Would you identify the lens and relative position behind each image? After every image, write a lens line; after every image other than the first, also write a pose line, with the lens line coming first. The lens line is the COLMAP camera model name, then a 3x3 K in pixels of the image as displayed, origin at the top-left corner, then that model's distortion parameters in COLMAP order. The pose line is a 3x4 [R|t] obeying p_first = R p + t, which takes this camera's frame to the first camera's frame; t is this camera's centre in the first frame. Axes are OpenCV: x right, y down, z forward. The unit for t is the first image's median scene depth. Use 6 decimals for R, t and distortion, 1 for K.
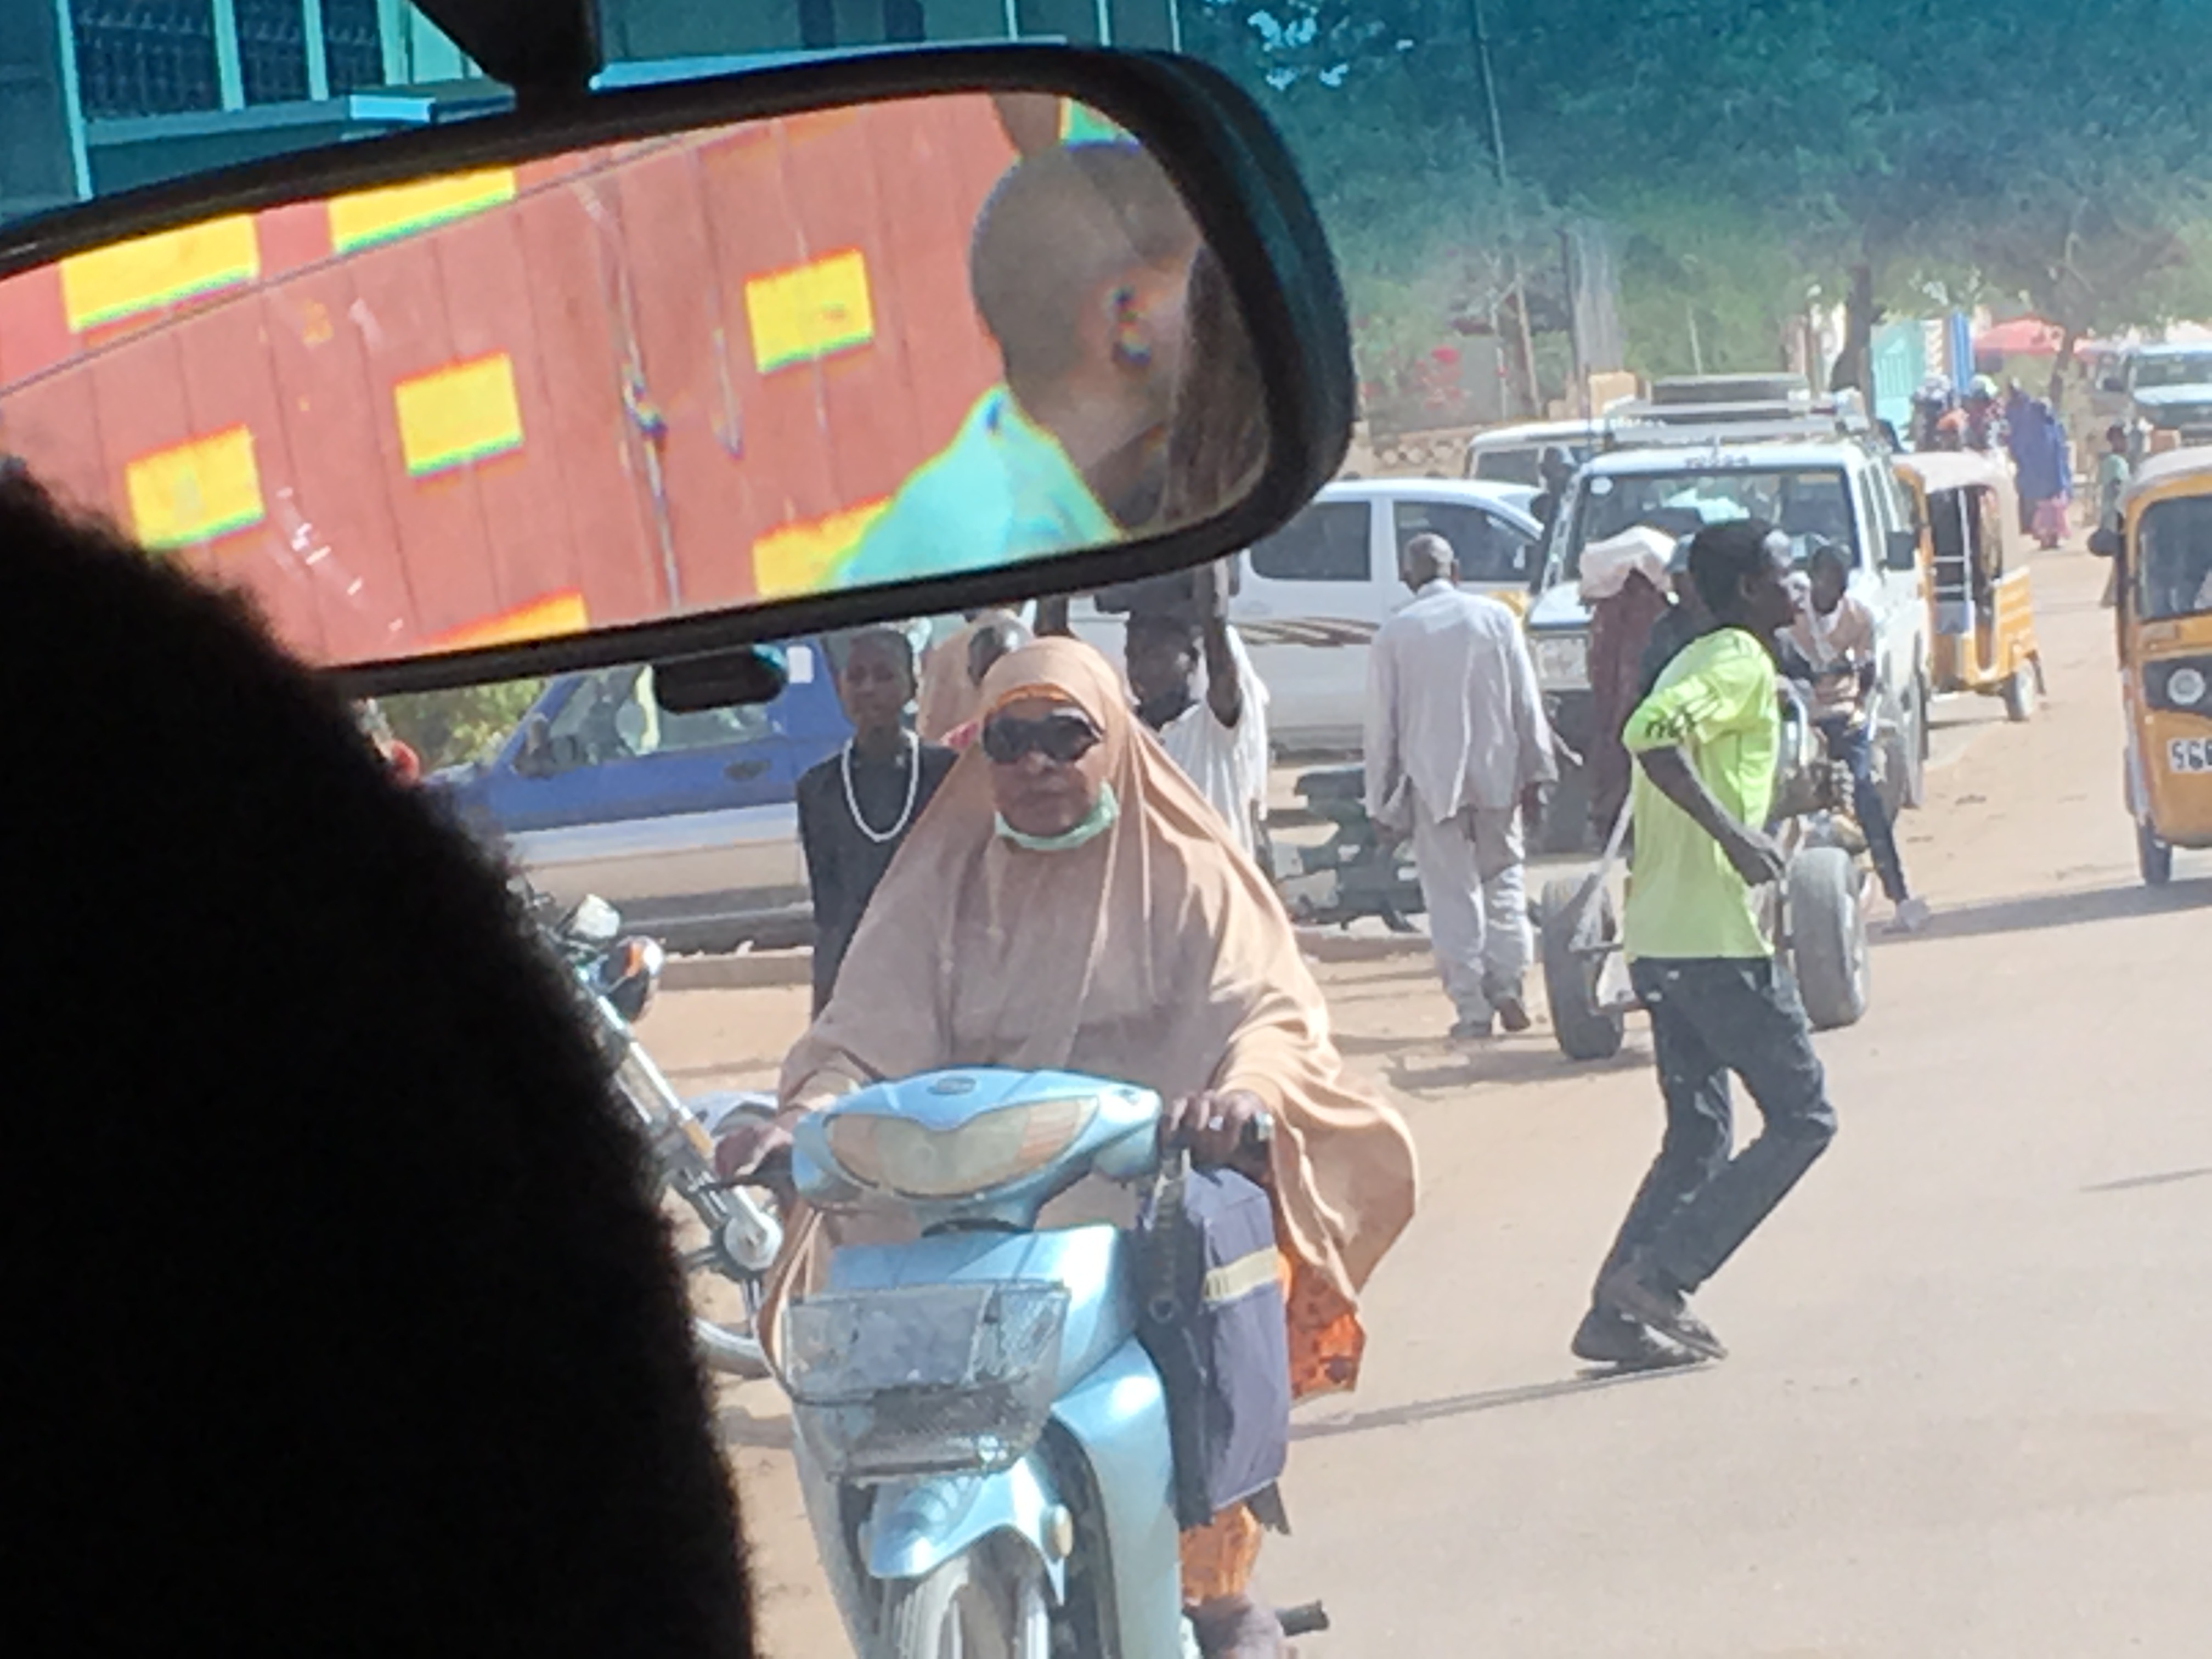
lens RADIAL K [[9543.4, 0, 1106.1], [0, 9543.4, 829.8], [0, 0, 1]] dist [-0.705845, 0.000000]
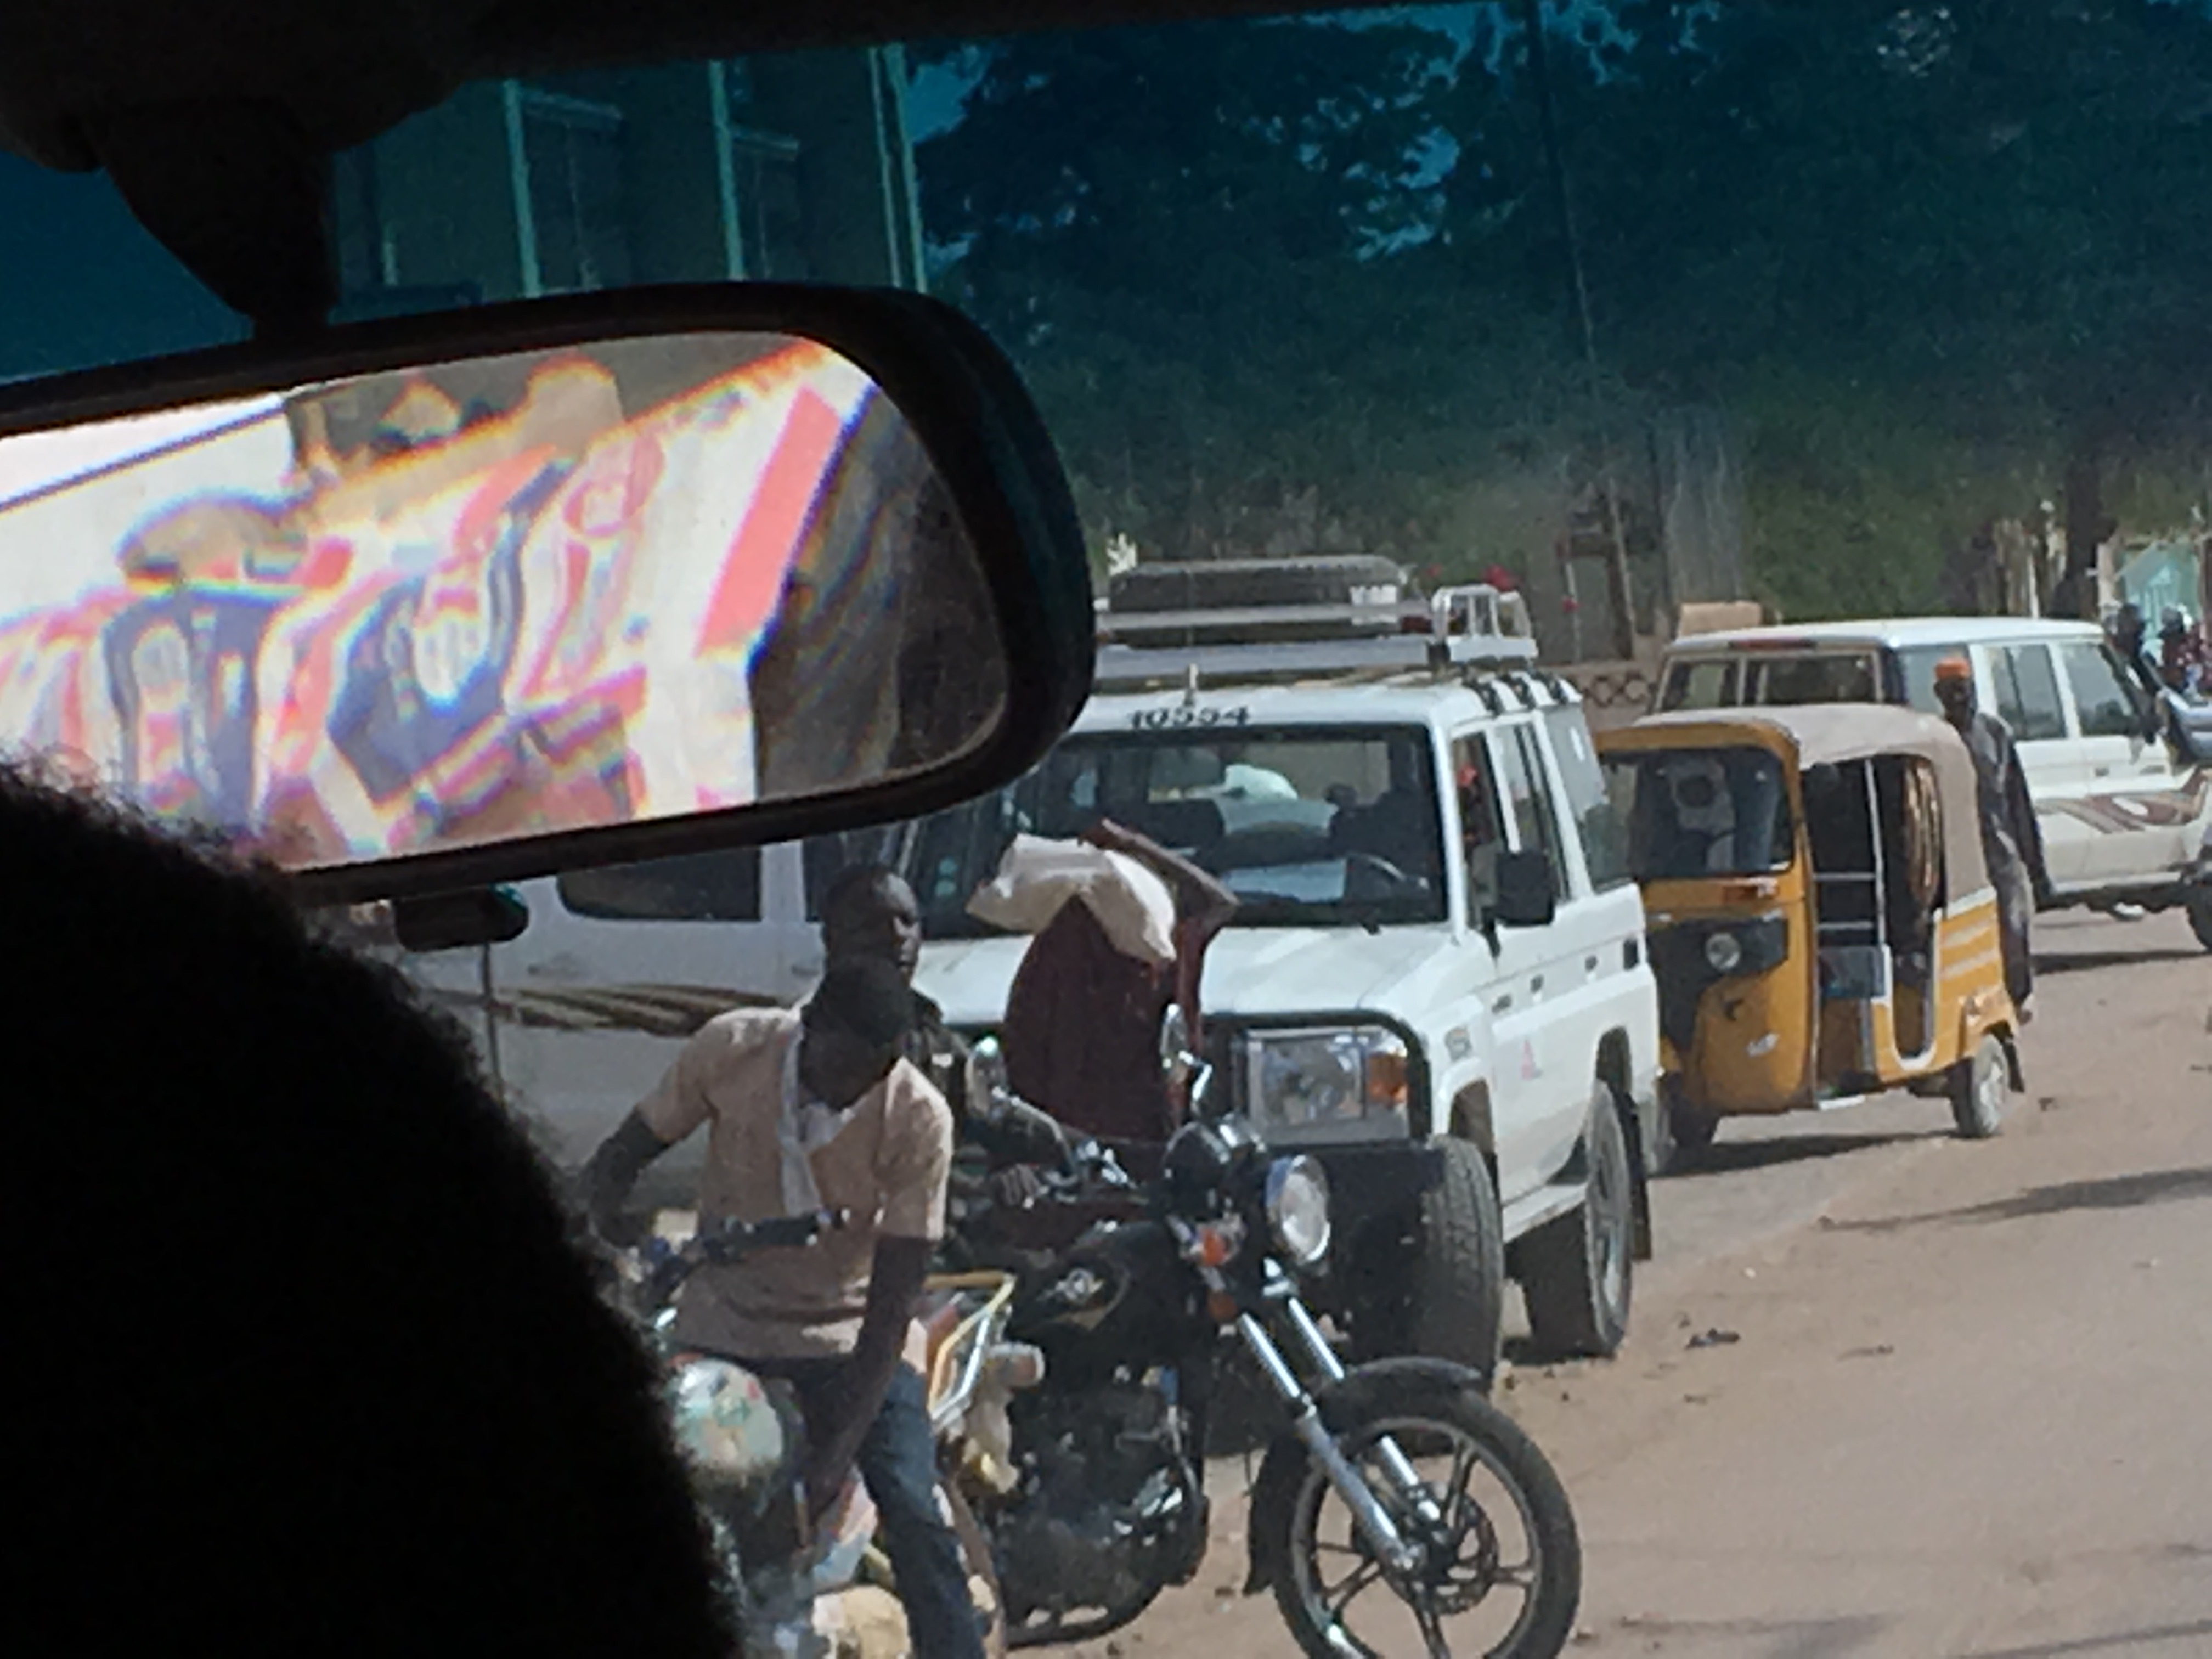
lens RADIAL K [[9543.4, 0, 1103.7], [0, 9543.4, 826.4], [0, 0, 1]] dist [-0.705845, 0.000000]
pose [[0.998868, 0.004194, -0.047388, 0.069505], [-0.005446, 0.999639, -0.026319, -0.015314], [0.047261, 0.026547, 0.998530, 0.382959]]
